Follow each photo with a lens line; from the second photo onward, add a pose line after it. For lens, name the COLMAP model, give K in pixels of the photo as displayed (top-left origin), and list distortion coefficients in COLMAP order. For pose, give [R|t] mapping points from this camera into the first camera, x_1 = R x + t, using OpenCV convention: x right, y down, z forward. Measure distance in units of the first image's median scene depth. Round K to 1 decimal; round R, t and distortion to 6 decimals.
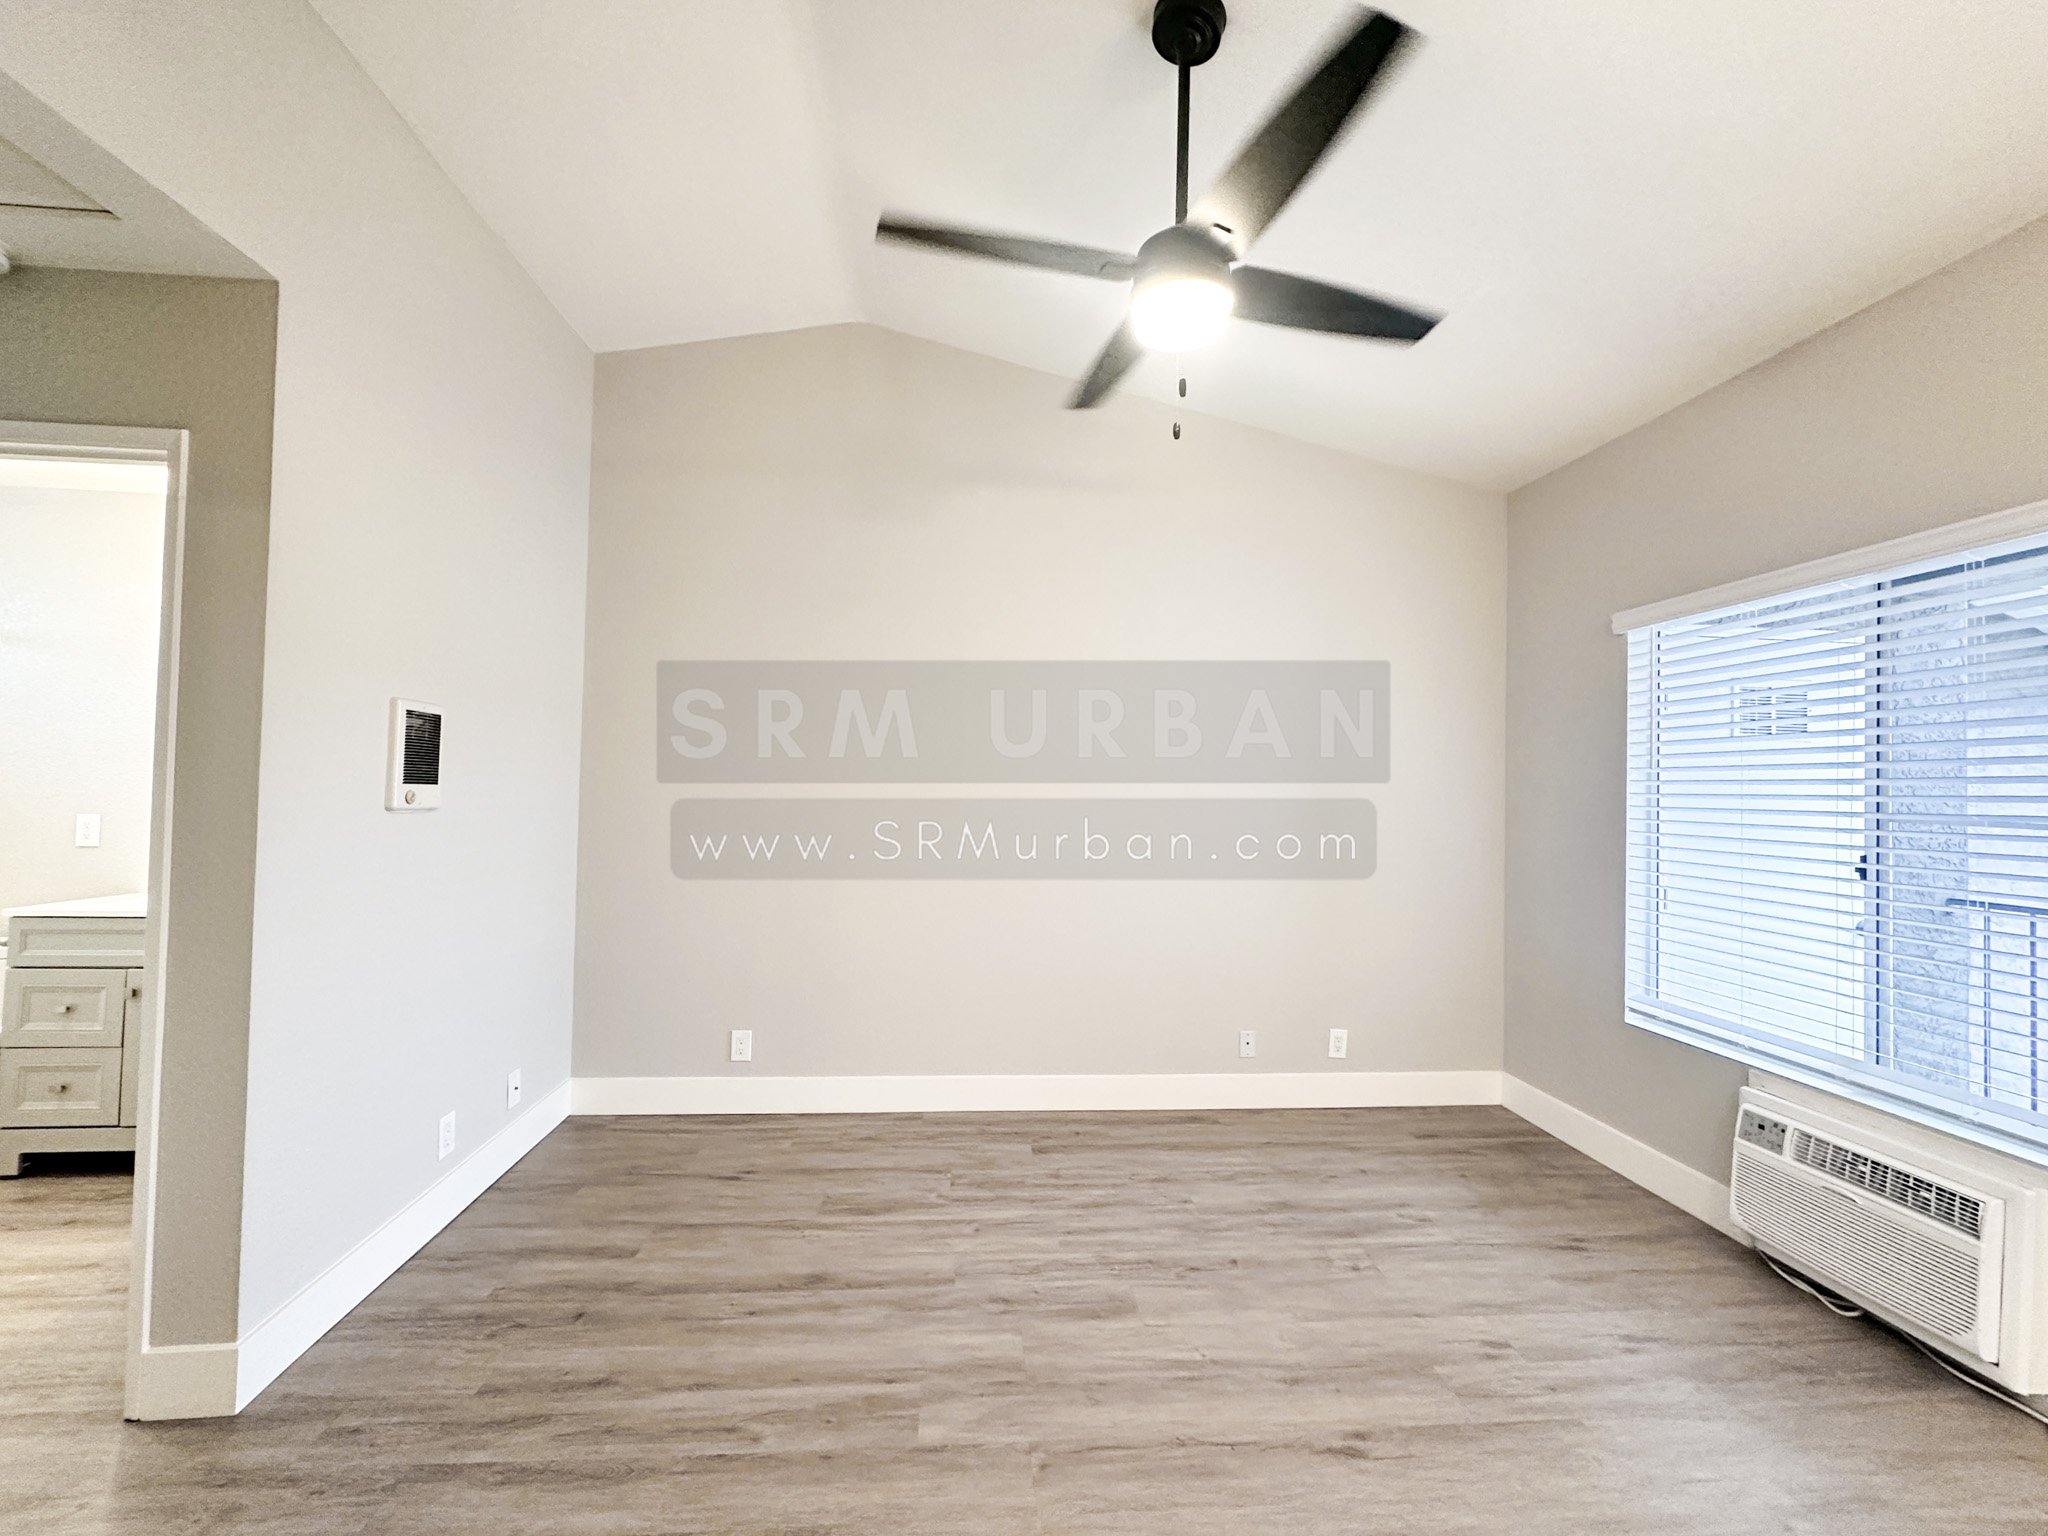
lens RADIAL K [[843.3, 0, 1024.0], [0, 843.3, 768.0], [0, 0, 1]] dist [-0.003667, -0.000237]
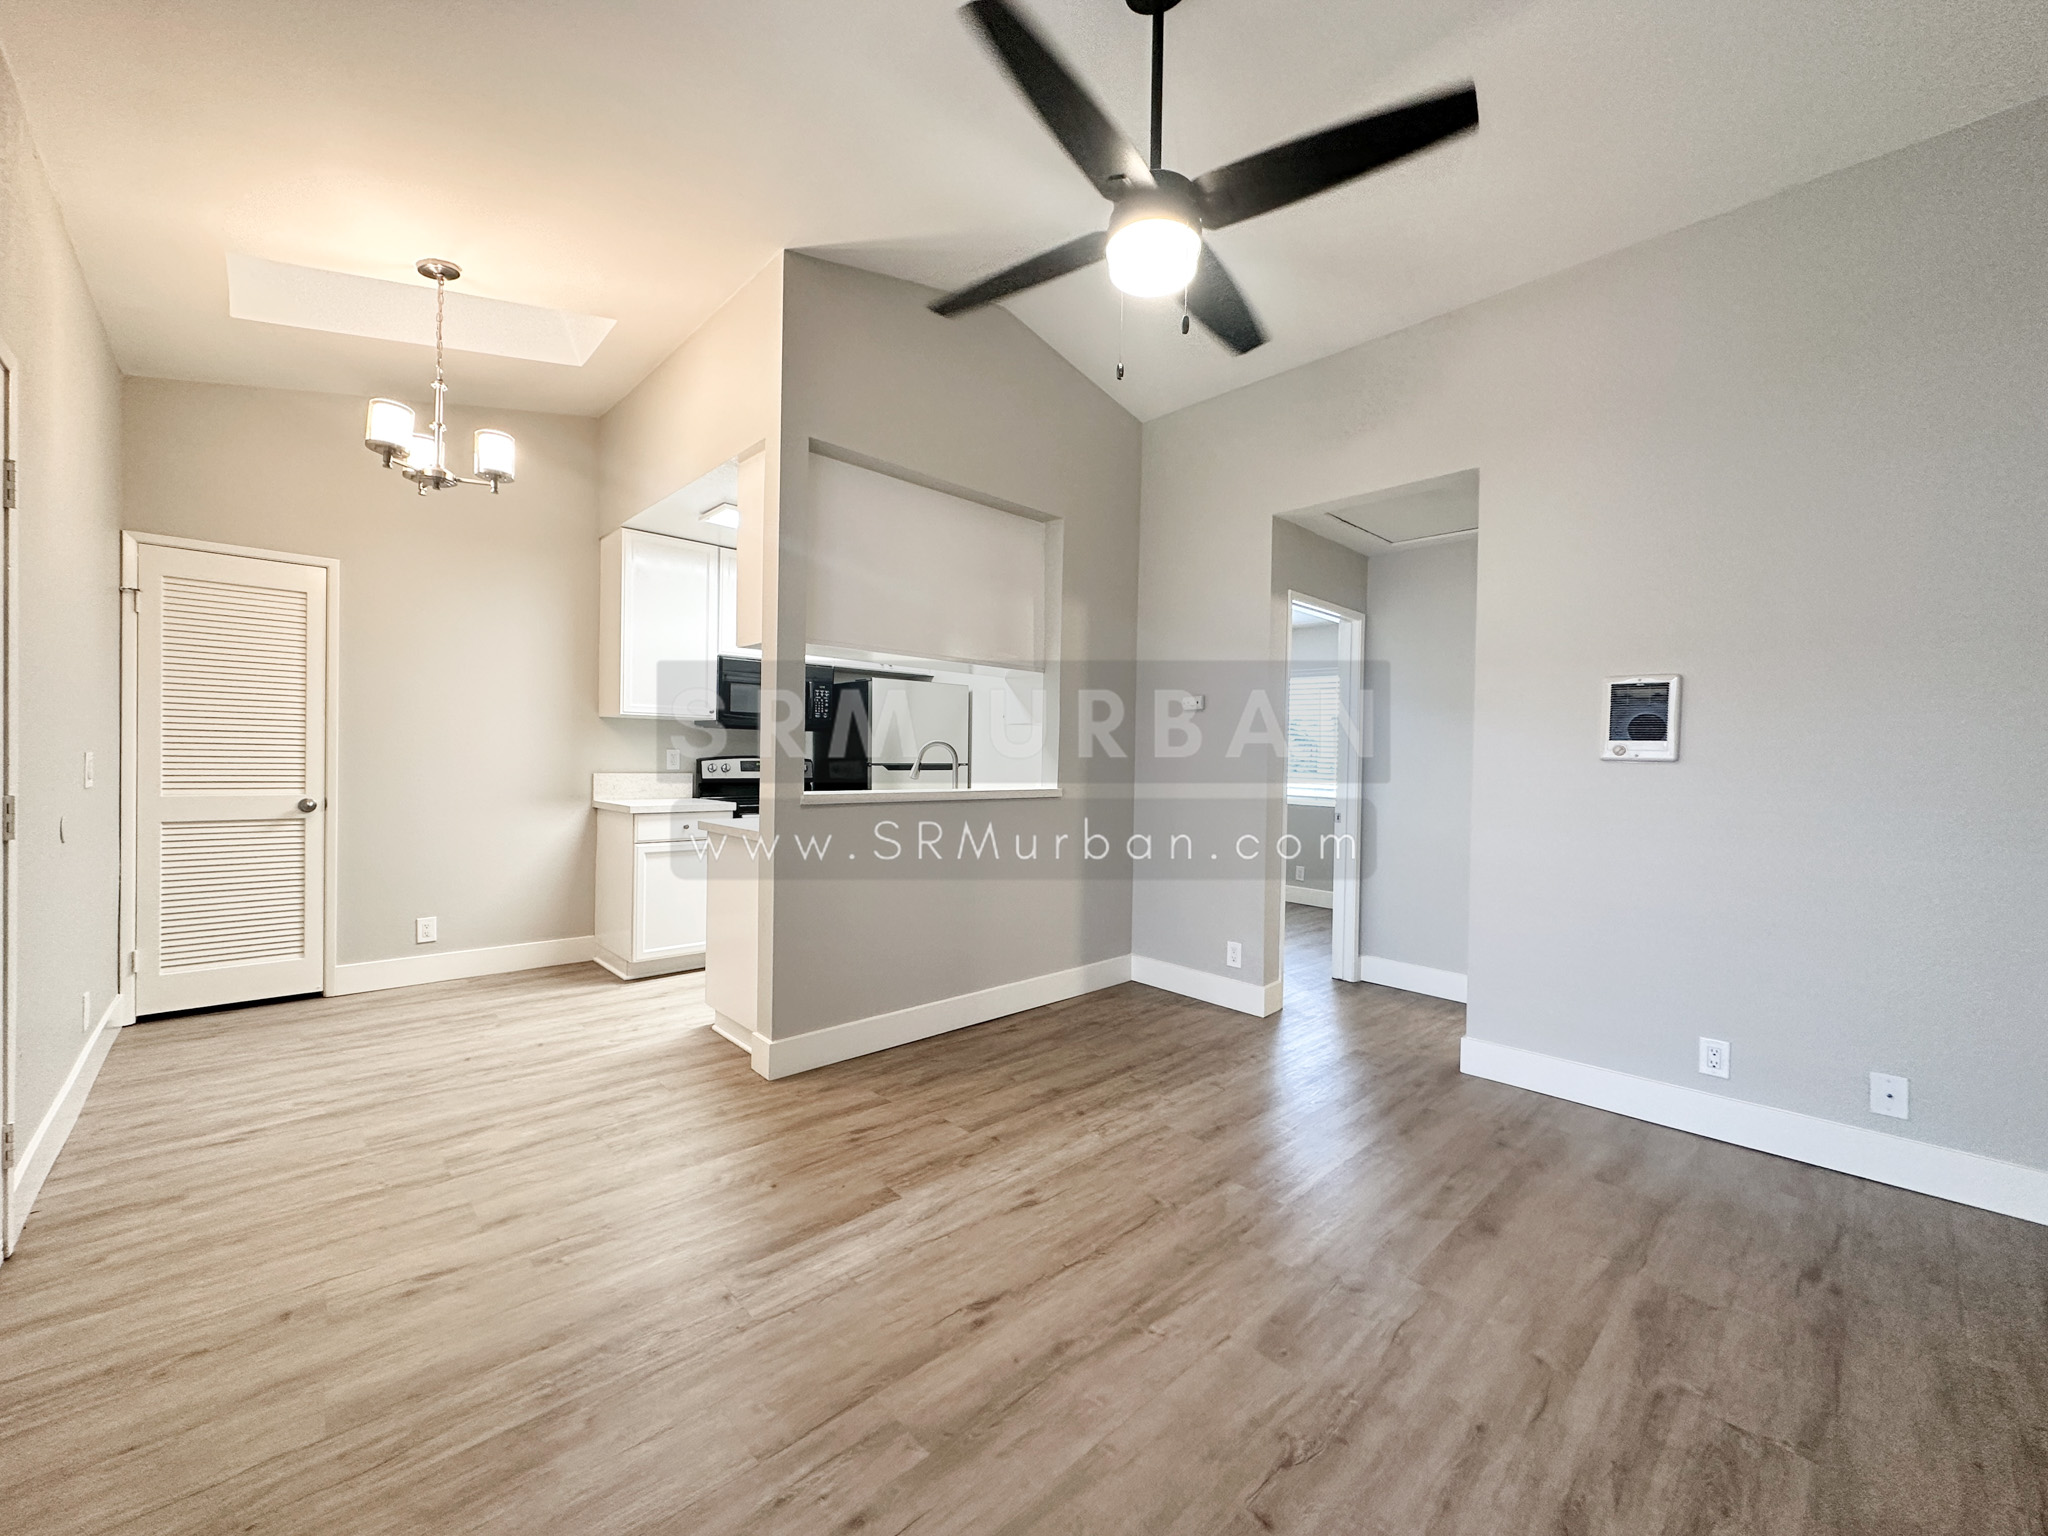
lens RADIAL K [[811.5, 0, 1024.0], [0, 811.5, 768.0], [0, 0, 1]] dist [-0.000548, 0.000036]
pose [[-0.786330, -0.029275, -0.617112, 0.793346], [-0.020549, 0.999563, -0.021234, 0.111379], [0.617464, -0.004016, -0.786589, 1.459245]]
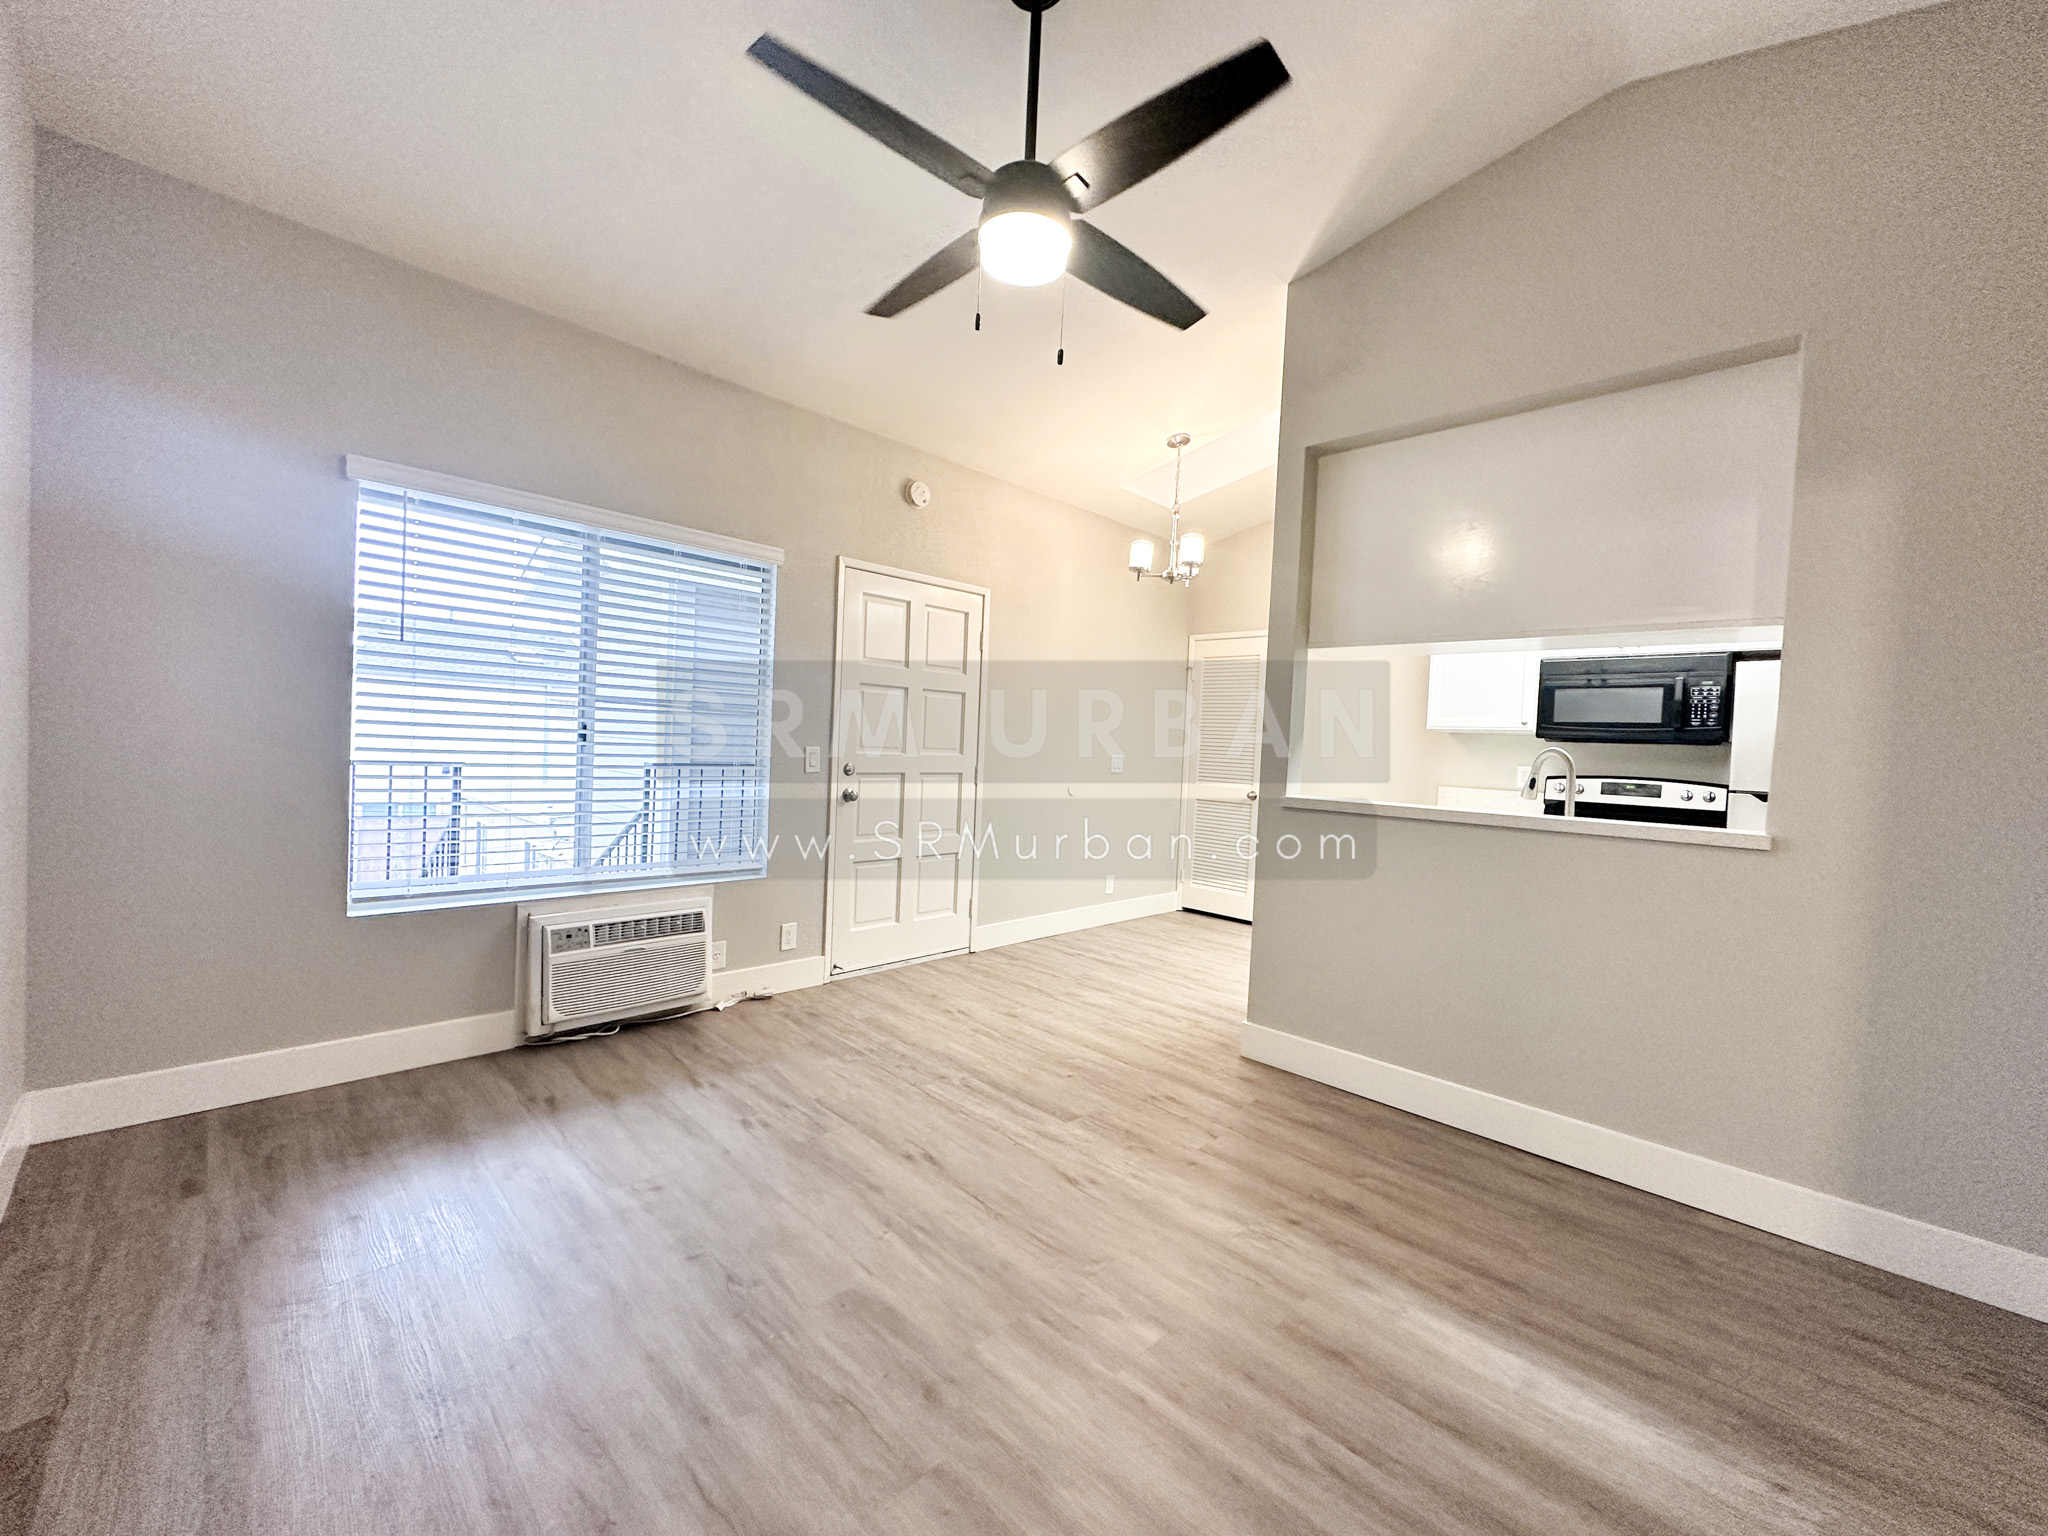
lens RADIAL K [[811.5, 0, 1024.0], [0, 811.5, 768.0], [0, 0, 1]] dist [-0.000548, 0.000036]
pose [[-0.645619, -0.075552, 0.759913, -0.558071], [-0.081266, 0.996241, 0.030005, 0.079183], [-0.759323, -0.042384, -0.649332, 1.410510]]
